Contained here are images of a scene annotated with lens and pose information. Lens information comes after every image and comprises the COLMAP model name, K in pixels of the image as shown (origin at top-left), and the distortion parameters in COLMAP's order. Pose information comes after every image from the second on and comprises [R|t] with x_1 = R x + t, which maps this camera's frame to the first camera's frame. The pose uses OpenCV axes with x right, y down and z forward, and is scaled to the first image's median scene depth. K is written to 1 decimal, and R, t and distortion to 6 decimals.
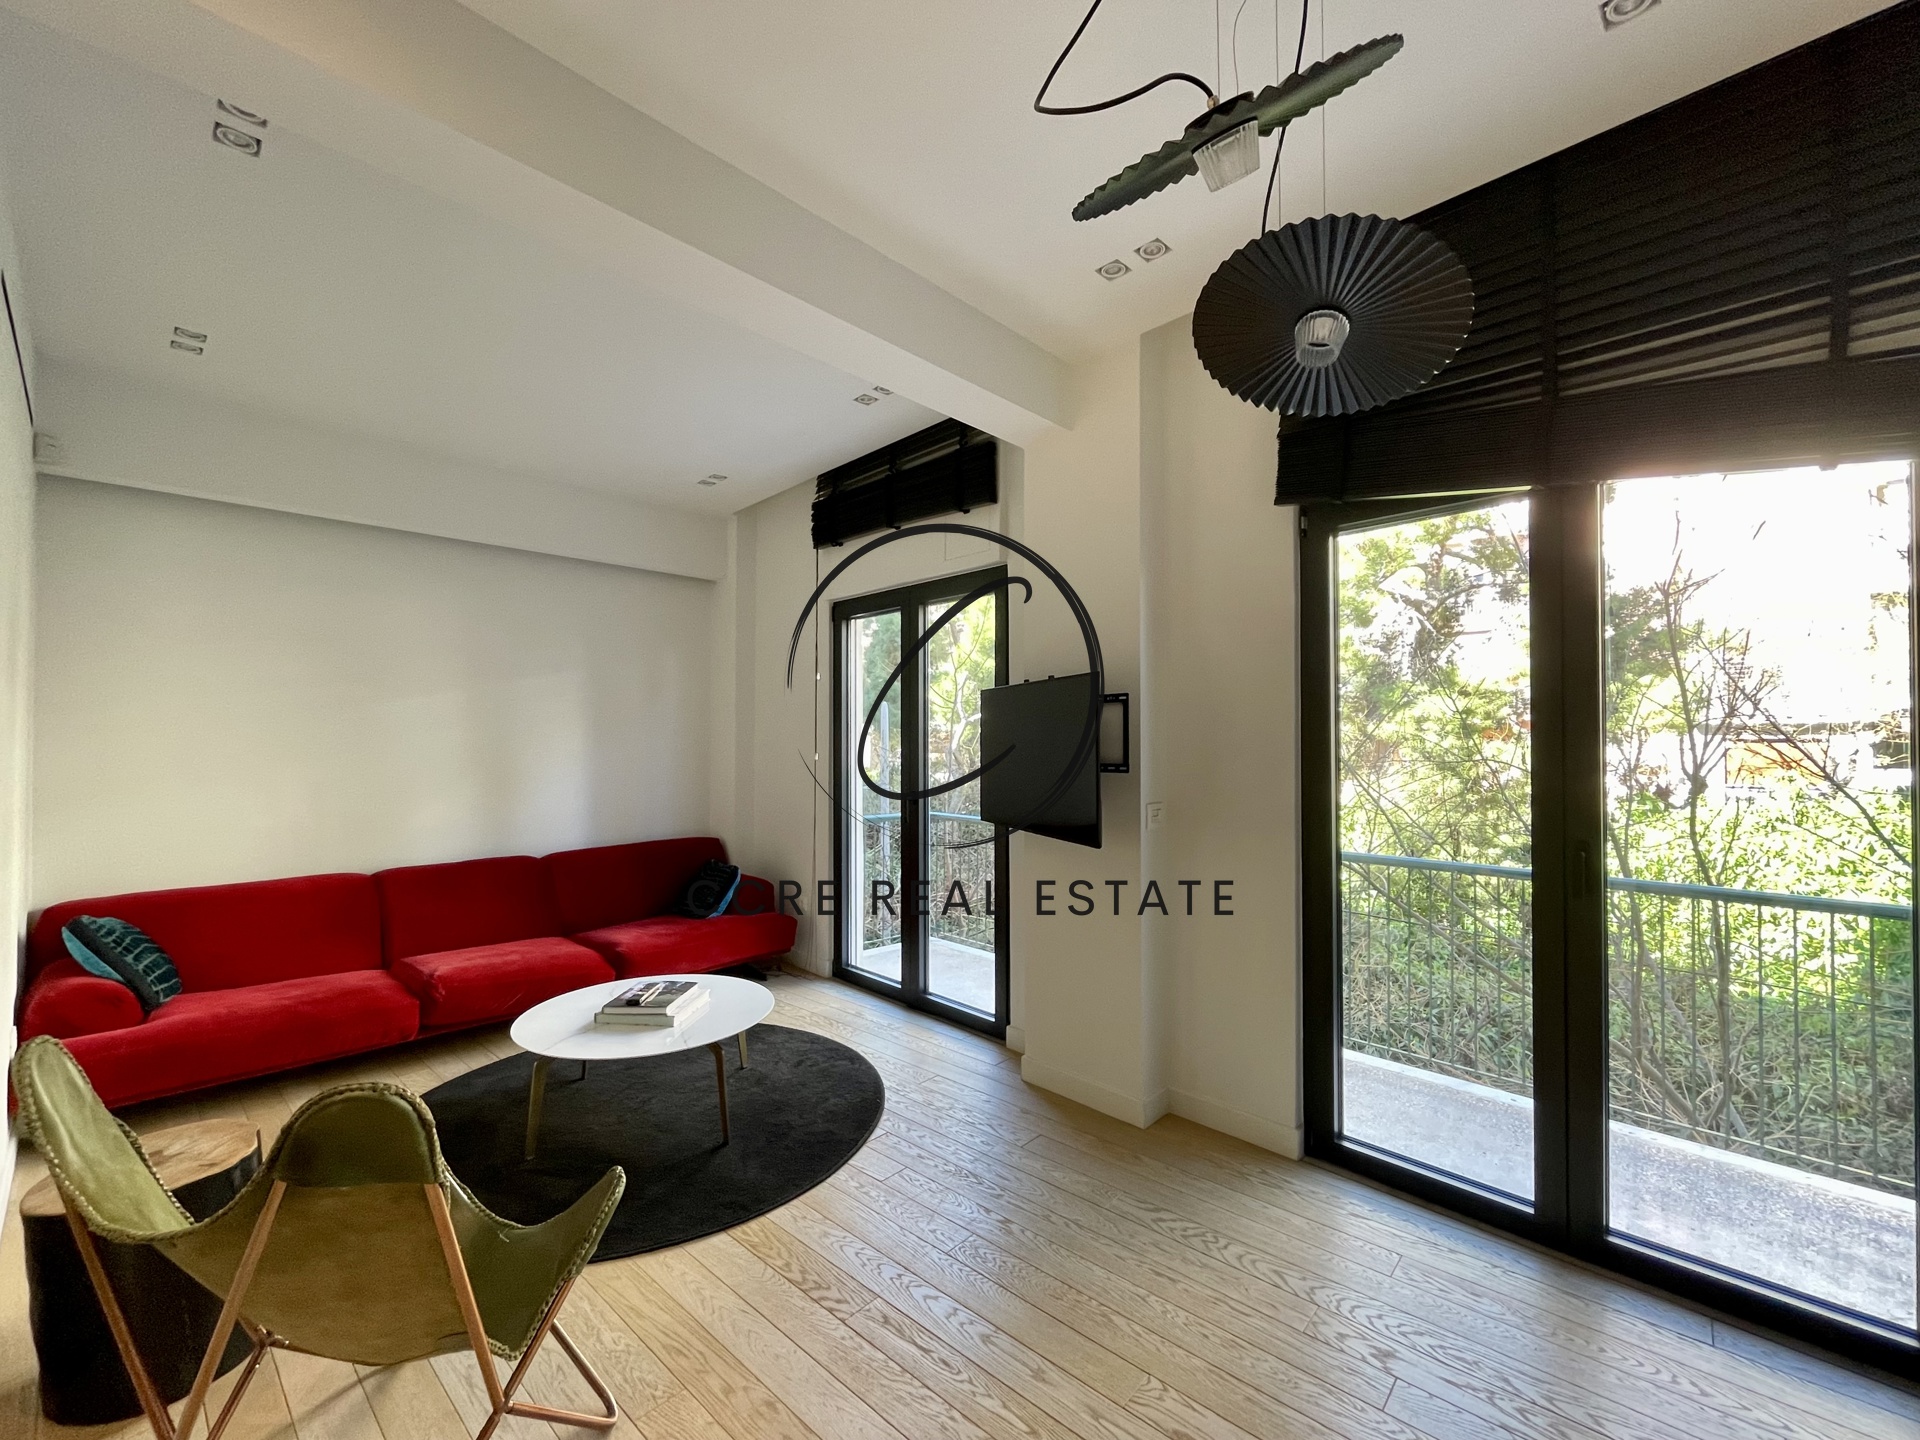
lens RADIAL K [[787.3, 0, 958.2], [0, 787.3, 735.0], [0, 0, 1]] dist [-0.000470, -0.000150]
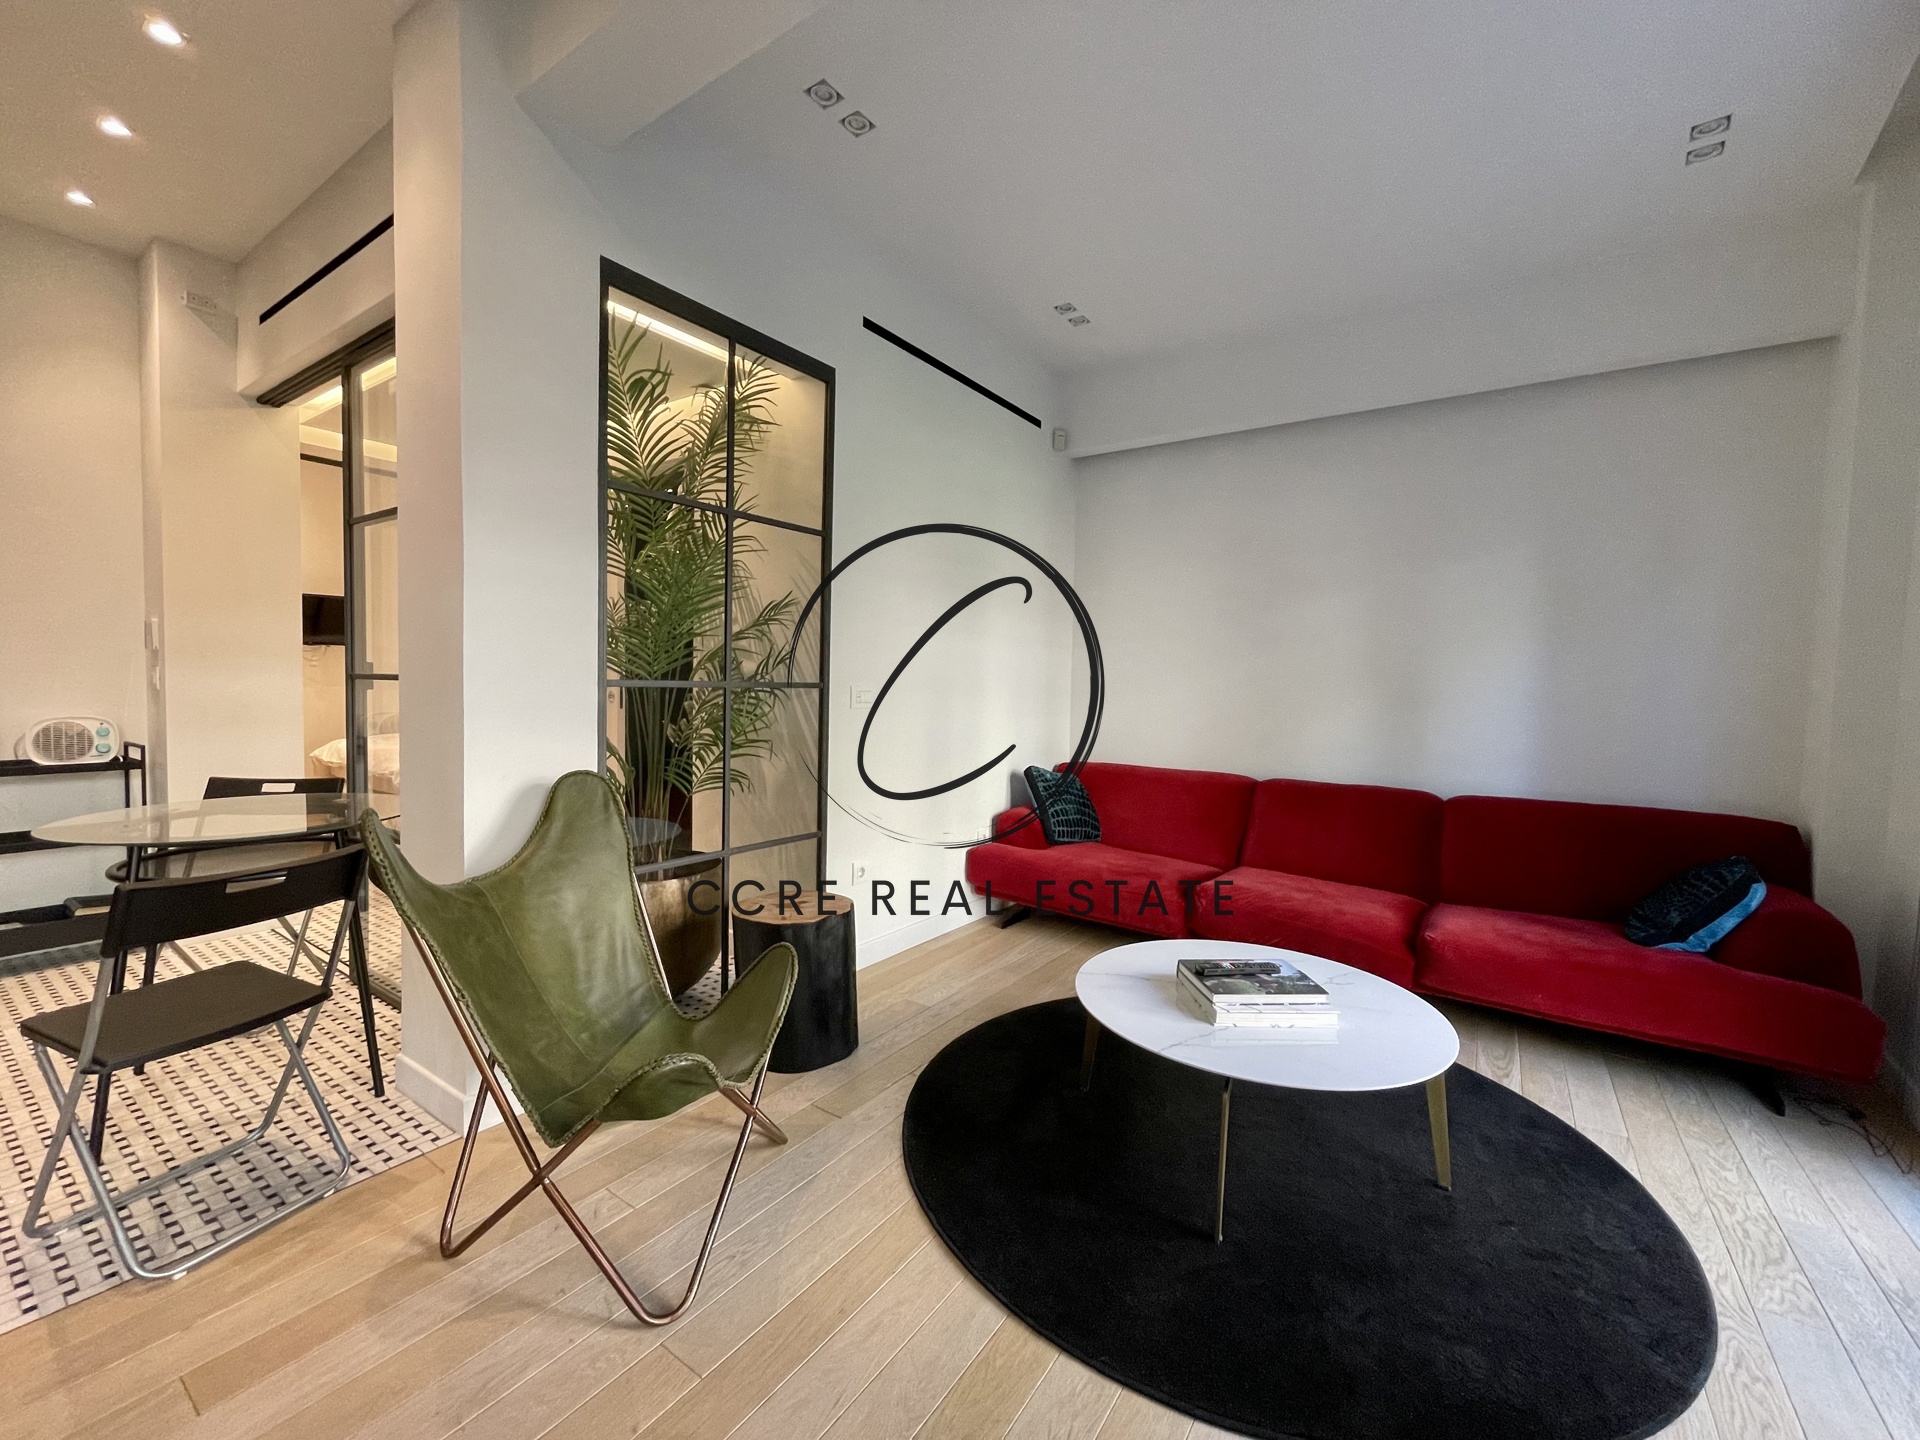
lens RADIAL K [[794.0, 0, 955.9], [0, 794.0, 714.0], [0, 0, 1]] dist [0.000617, 0.000047]
pose [[0.142091, 0.037086, -0.989159, 0.182241], [-0.014589, 0.999268, 0.035369, 0.060050], [0.989746, 0.009406, 0.142528, 0.473578]]
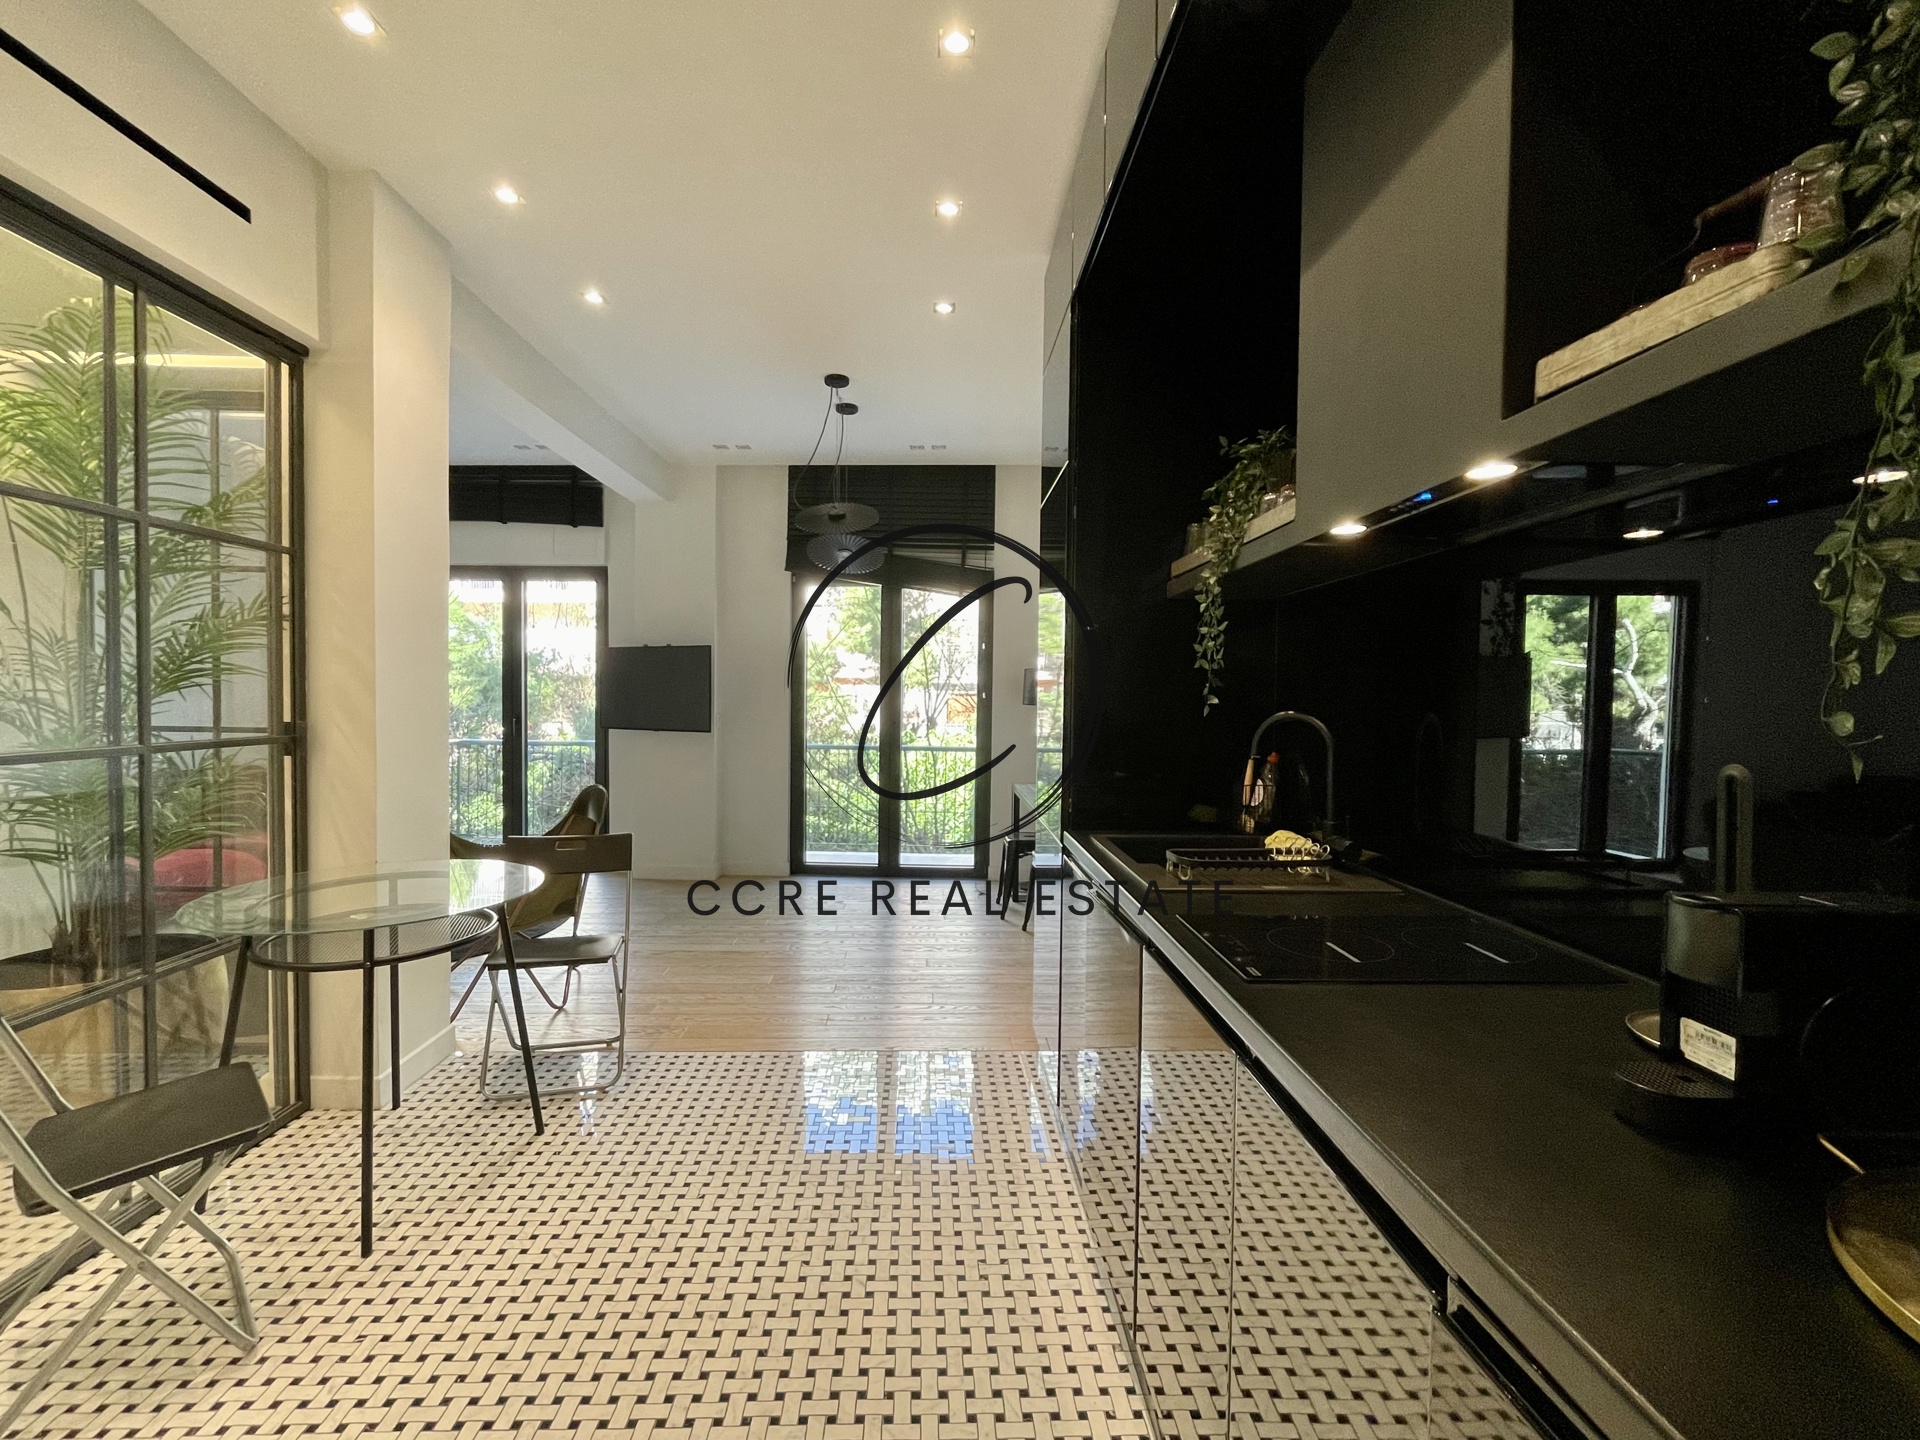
lens RADIAL K [[794.0, 0, 955.9], [0, 794.0, 714.0], [0, 0, 1]] dist [0.000617, 0.000047]
pose [[0.709666, -0.004950, 0.704521, -0.773942], [-0.020509, 0.999406, 0.027681, 0.023804], [-0.704240, -0.034093, 0.709143, -0.850817]]
